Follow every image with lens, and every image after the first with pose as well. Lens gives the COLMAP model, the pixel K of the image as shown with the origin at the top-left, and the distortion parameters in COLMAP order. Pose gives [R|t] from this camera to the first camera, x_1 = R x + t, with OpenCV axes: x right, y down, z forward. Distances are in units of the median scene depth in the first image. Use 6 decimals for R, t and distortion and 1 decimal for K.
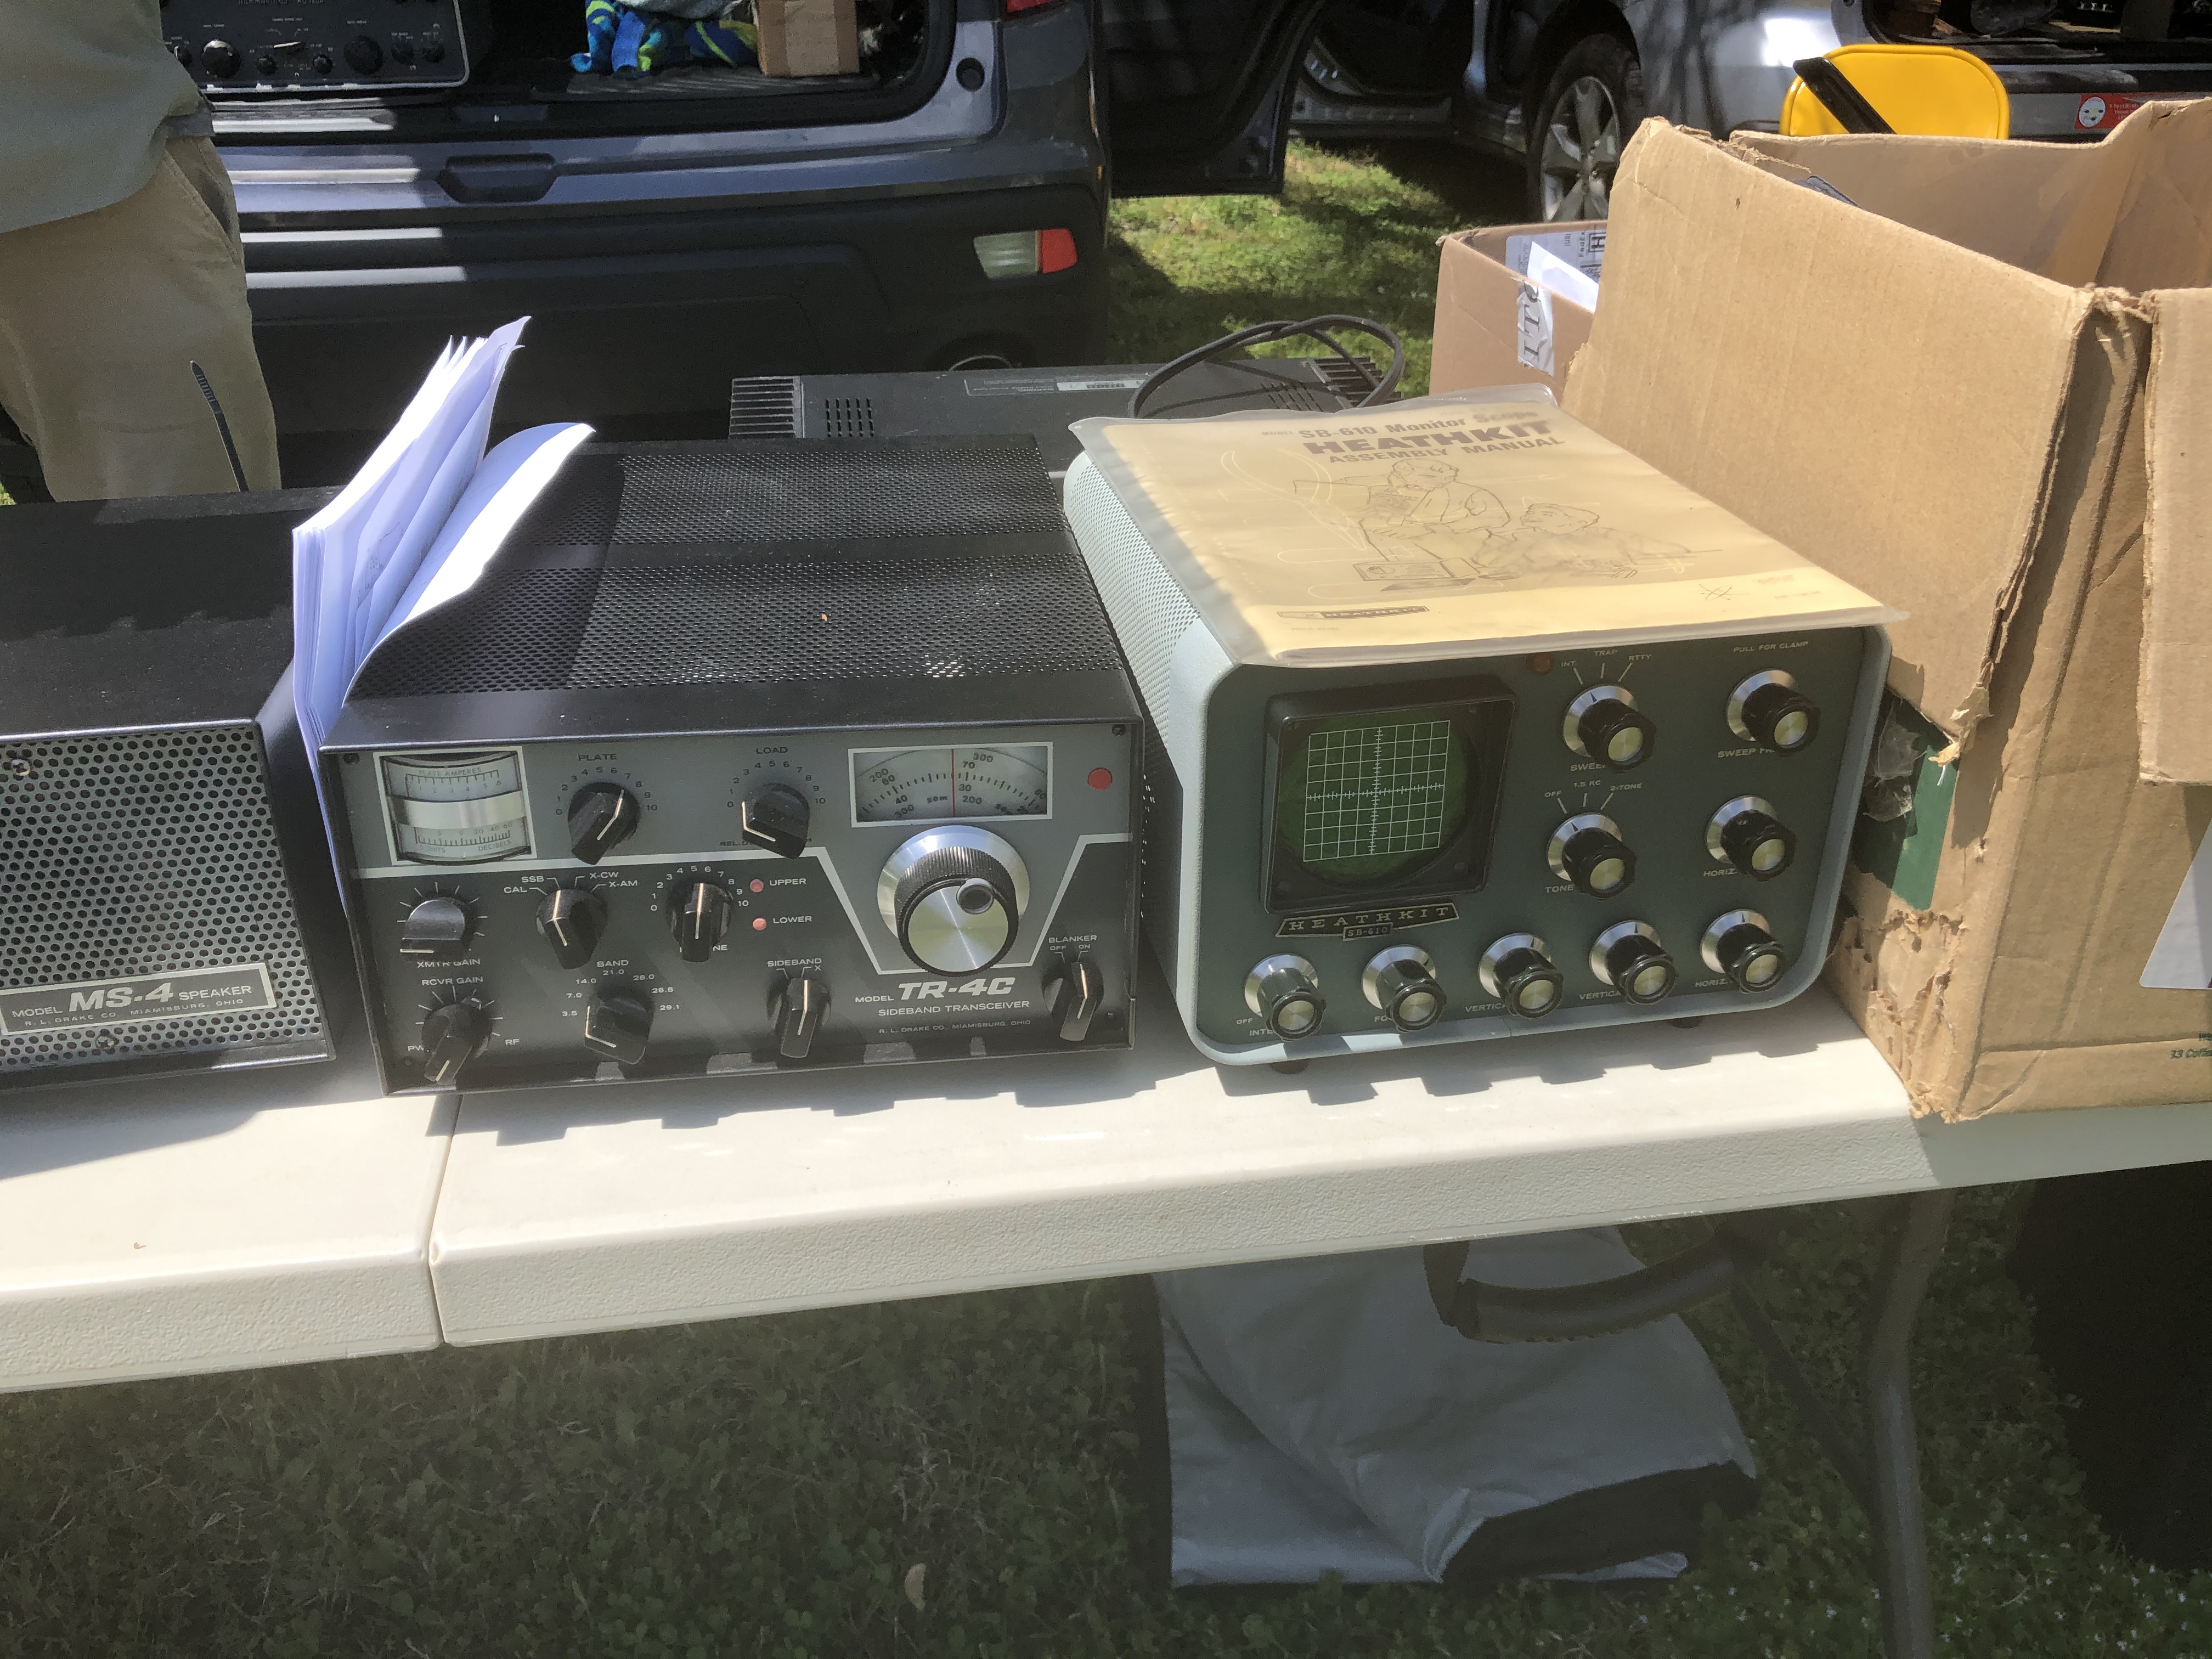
lens RADIAL K [[1823.8, 0, 1074.1], [0, 1823.8, 838.4], [0, 0, 1]] dist [0.001569, 0.008209]
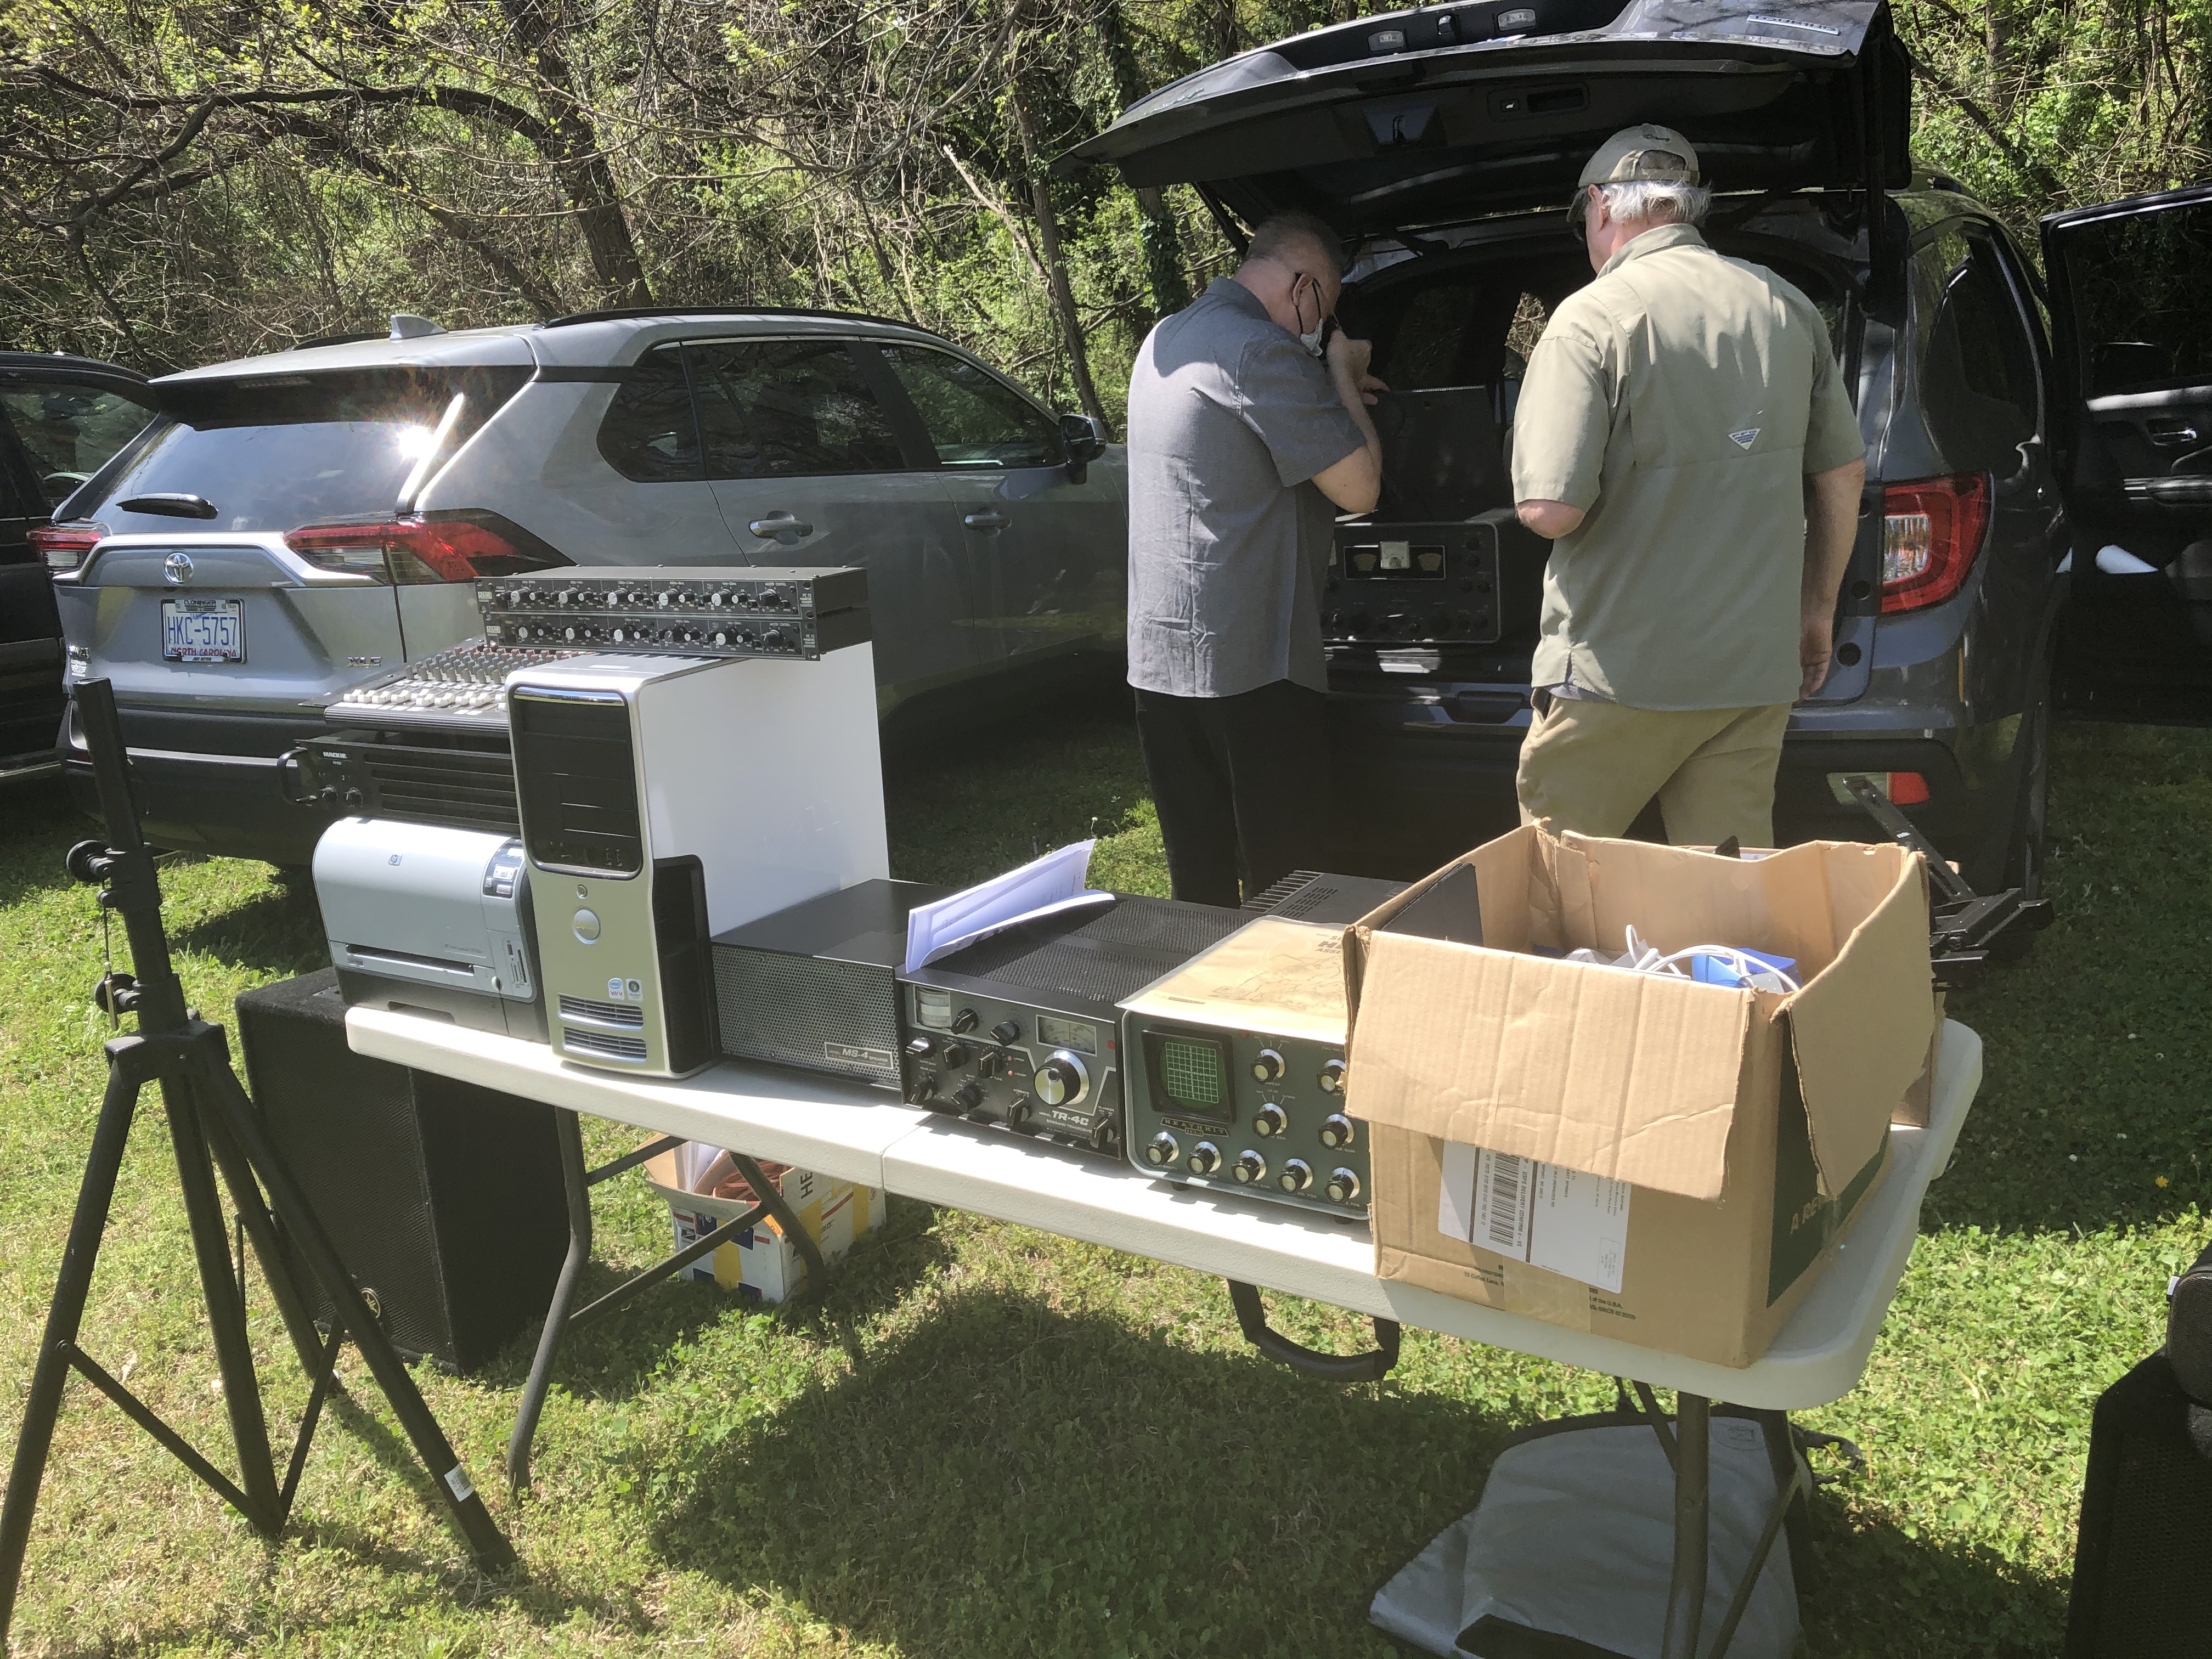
lens RADIAL K [[1823.8, 0, 1074.1], [0, 1823.8, 838.4], [0, 0, 1]] dist [0.001569, 0.008209]
pose [[0.724975, 0.122168, -0.677854, 1.654529], [-0.263222, 0.958586, -0.108756, -0.018278], [0.636495, 0.257271, 0.727108, -0.981894]]
